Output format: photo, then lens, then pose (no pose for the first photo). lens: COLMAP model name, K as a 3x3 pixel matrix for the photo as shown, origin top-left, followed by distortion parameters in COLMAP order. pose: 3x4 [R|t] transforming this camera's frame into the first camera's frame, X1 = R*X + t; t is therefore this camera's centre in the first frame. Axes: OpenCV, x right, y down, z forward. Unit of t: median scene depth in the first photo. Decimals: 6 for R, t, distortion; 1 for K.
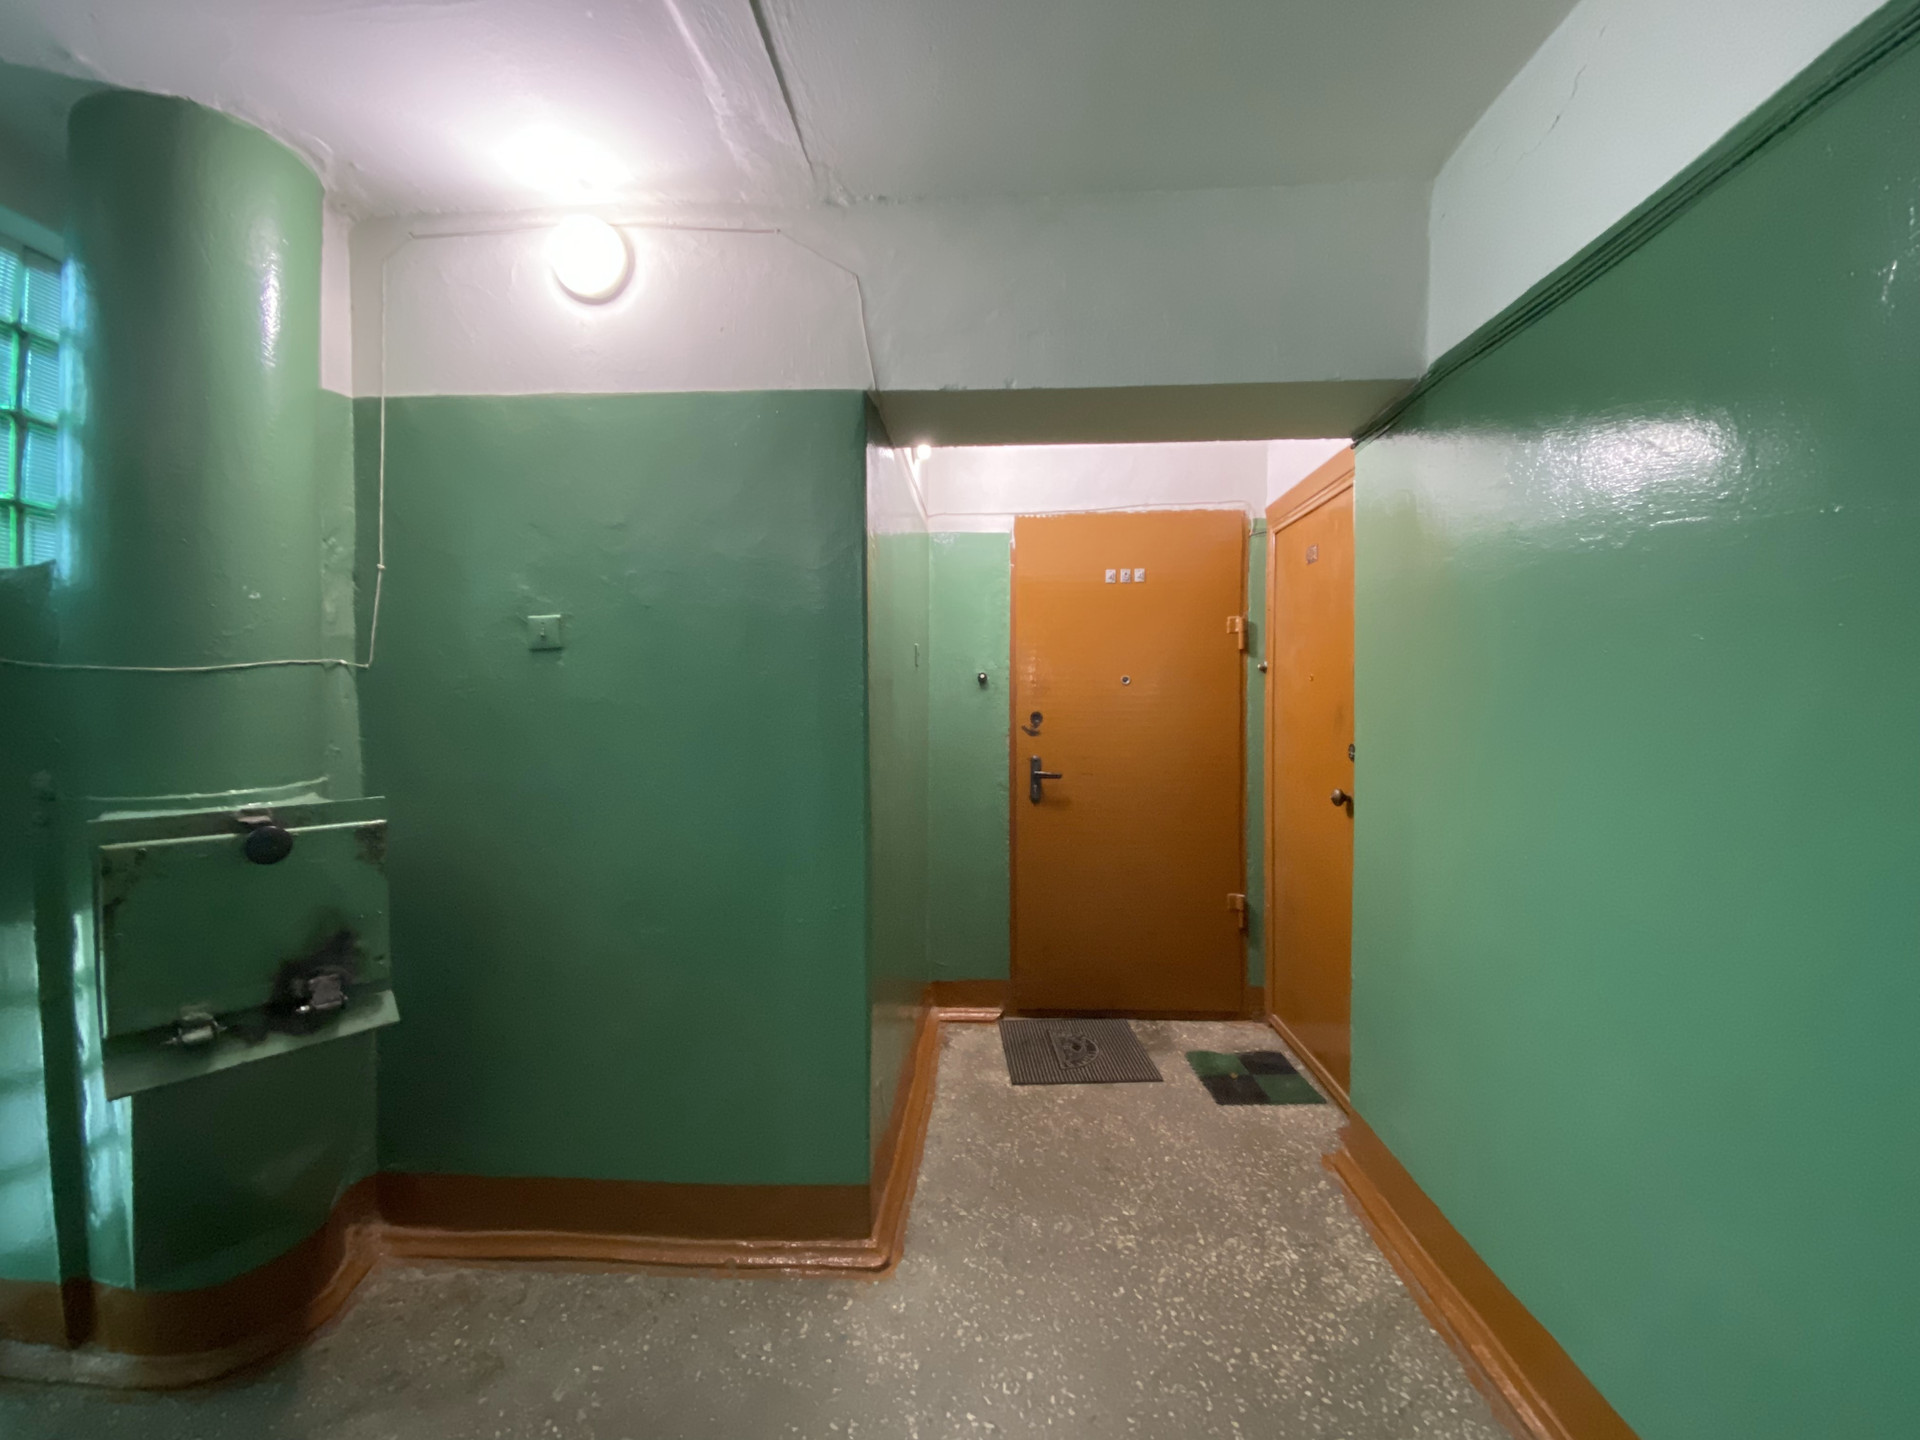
lens RADIAL K [[788.9, 0, 960.8], [0, 788.9, 709.7], [0, 0, 1]] dist [0.017839, -0.017512]
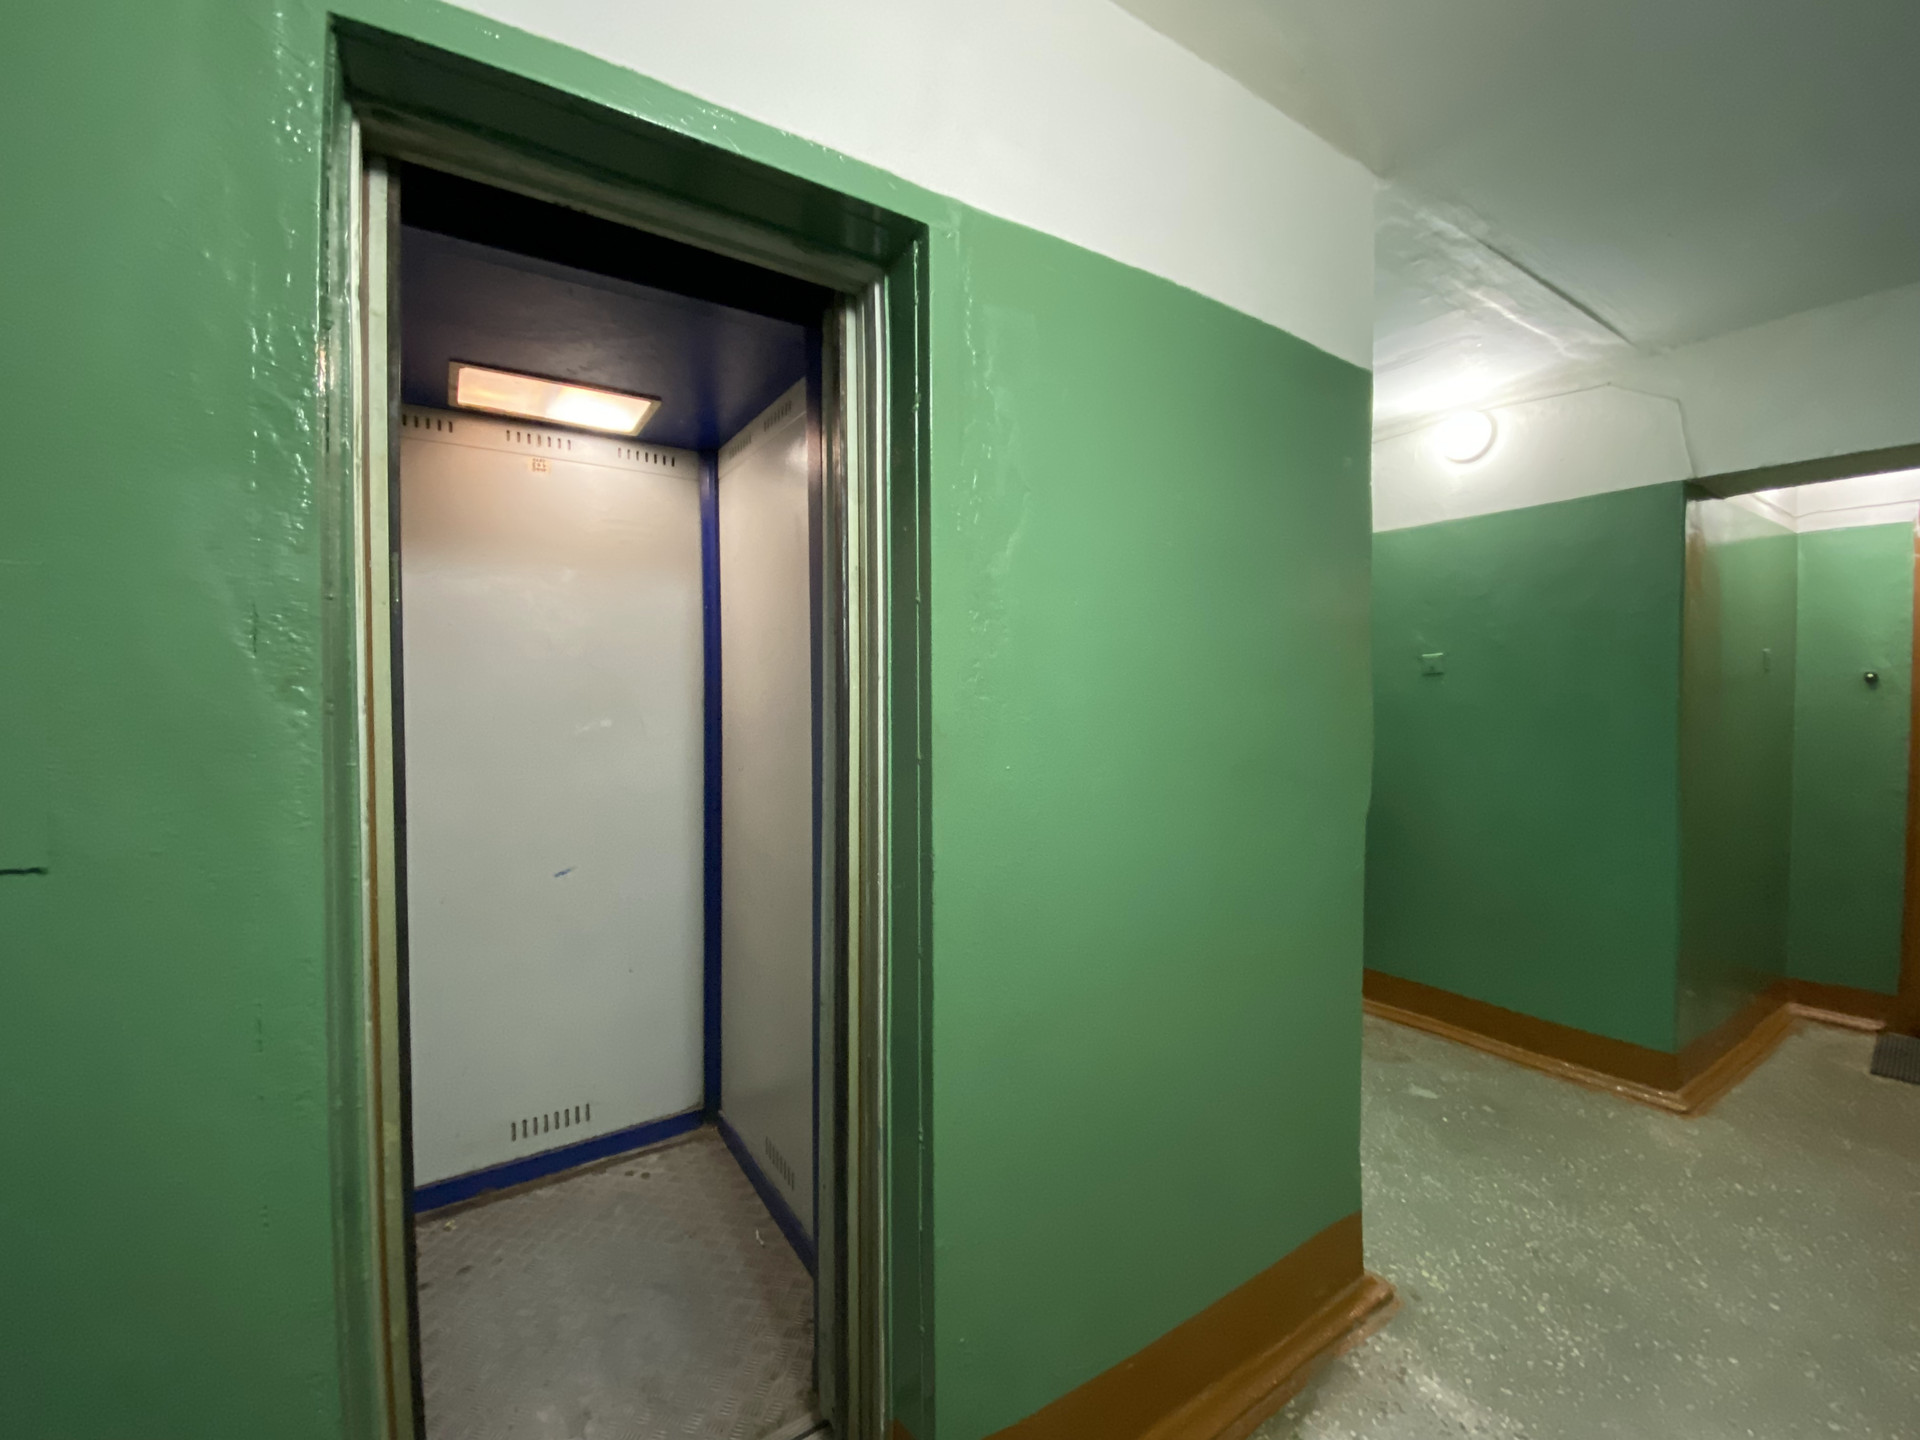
lens RADIAL K [[788.9, 0, 960.8], [0, 788.9, 709.7], [0, 0, 1]] dist [0.017839, -0.017512]
pose [[0.596691, 0.018501, -0.802258, 0.222058], [-0.003026, 0.999779, 0.020805, -0.029212], [0.802465, -0.009986, 0.596615, -0.772590]]
